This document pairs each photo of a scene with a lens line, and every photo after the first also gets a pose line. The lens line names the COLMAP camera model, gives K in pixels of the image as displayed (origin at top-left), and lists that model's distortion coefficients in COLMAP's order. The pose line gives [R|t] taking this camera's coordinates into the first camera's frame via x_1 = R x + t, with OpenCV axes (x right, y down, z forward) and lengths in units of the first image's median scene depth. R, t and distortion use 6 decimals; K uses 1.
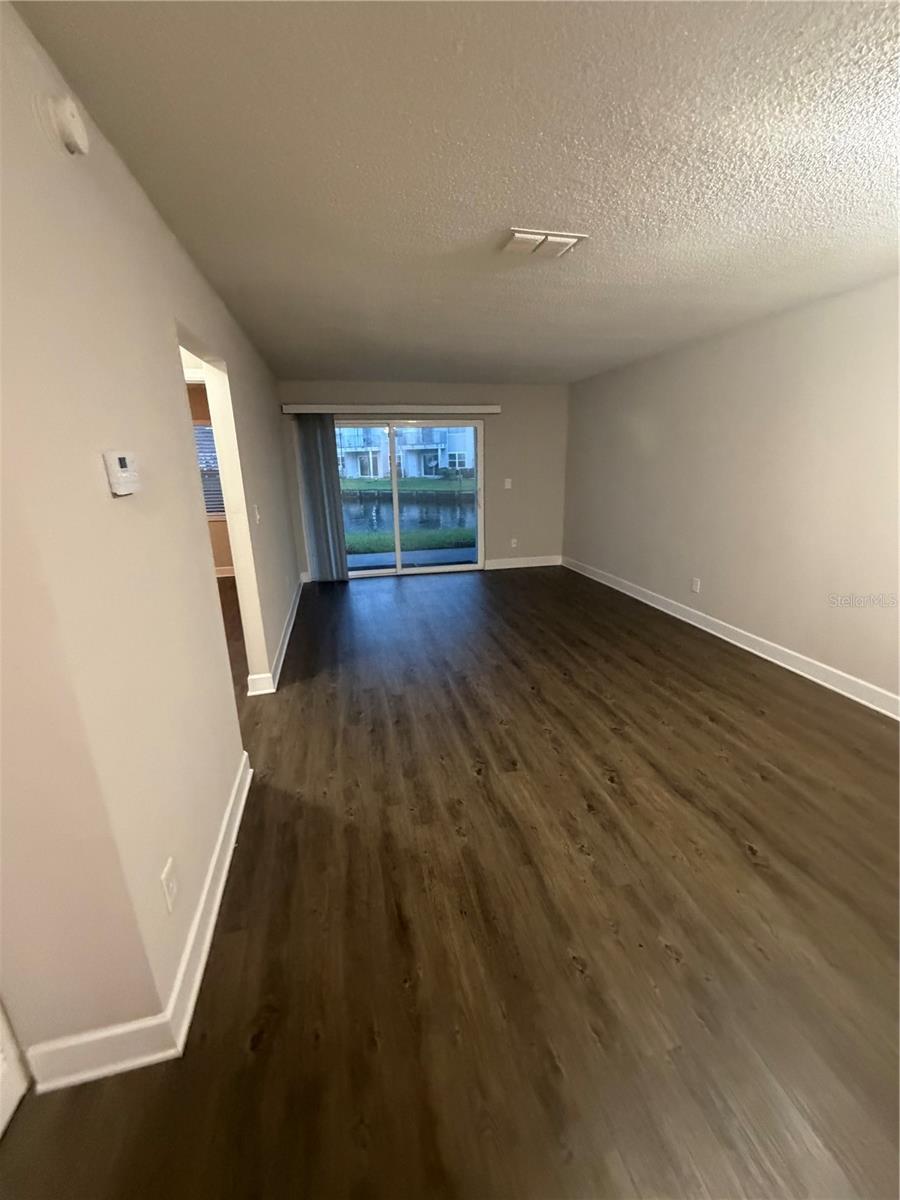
lens RADIAL K [[481.6, 0, 442.6], [0, 481.6, 597.5], [0, 0, 1]] dist [0.000178, 0.000773]
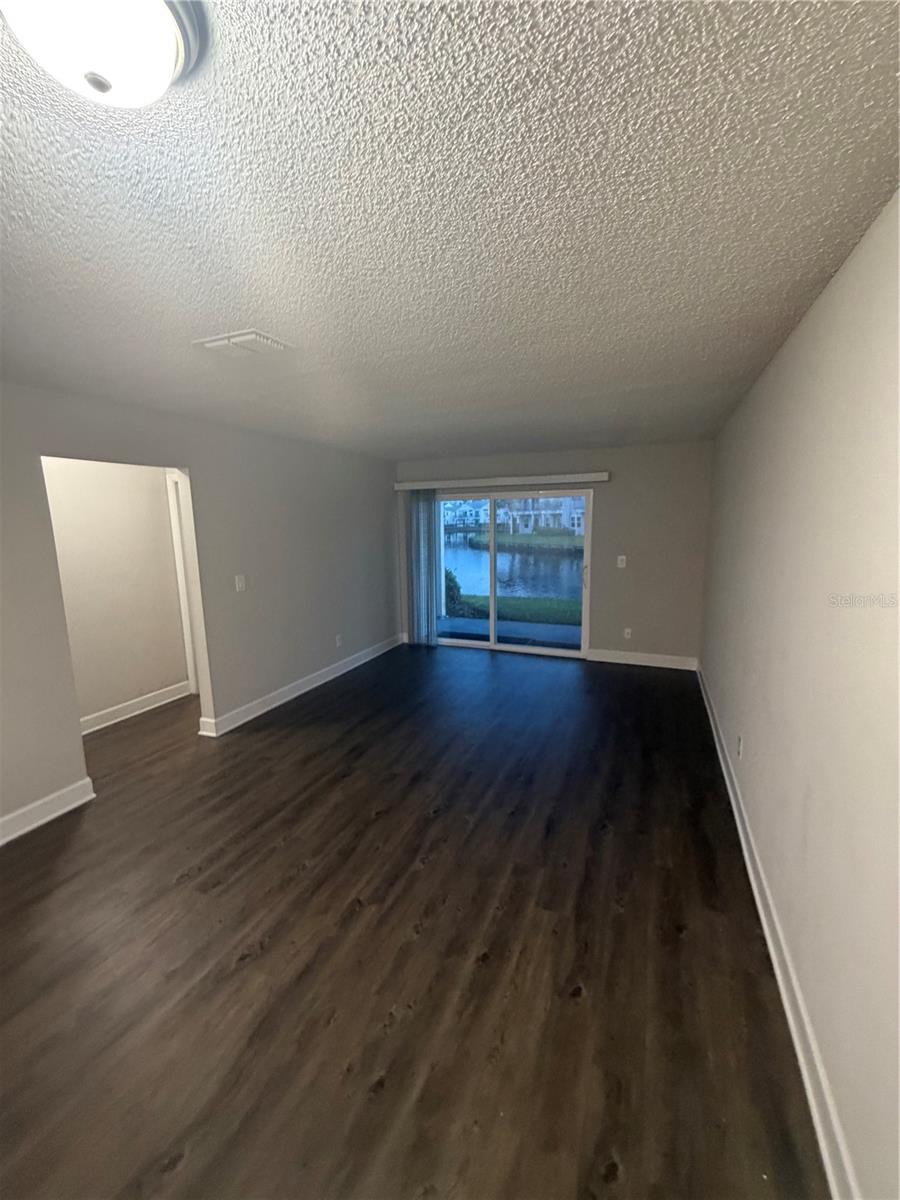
lens RADIAL K [[481.6, 0, 447.7], [0, 481.6, 593.8], [0, 0, 1]] dist [0.000178, 0.000773]
pose [[0.816531, 0.094010, -0.569595, 0.392653], [-0.161067, 0.984571, -0.068394, -0.081505], [0.554377, 0.147589, 0.819075, 0.173021]]
